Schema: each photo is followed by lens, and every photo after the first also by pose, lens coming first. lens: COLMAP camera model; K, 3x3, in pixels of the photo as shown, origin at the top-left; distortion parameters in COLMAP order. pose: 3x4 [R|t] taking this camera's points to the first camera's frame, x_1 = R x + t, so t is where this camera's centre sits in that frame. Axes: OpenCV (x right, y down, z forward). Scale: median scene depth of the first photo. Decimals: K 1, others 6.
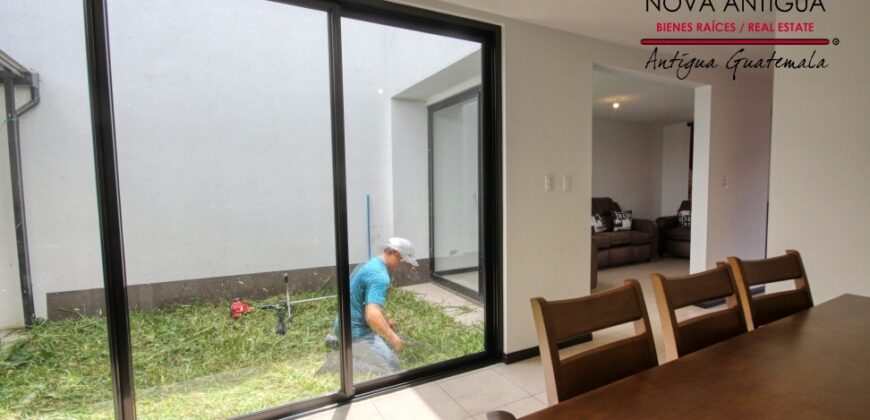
lens RADIAL K [[404.3, 0, 435.2], [0, 404.3, 211.0], [0, 0, 1]] dist [-0.003478, -0.000510]
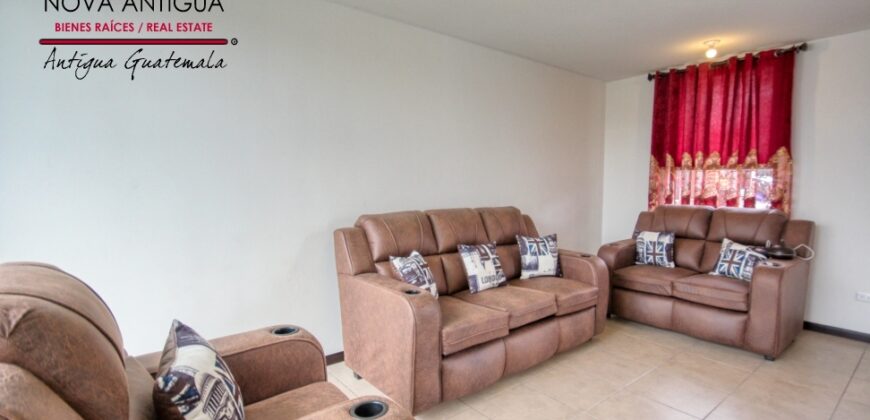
lens RADIAL K [[404.3, 0, 435.2], [0, 404.3, 211.5], [0, 0, 1]] dist [-0.003478, -0.000510]
pose [[0.983899, 0.005986, 0.178623, 0.258167], [-0.008168, 0.999901, 0.011480, -0.033929], [-0.178536, -0.012754, 0.983851, 0.554572]]
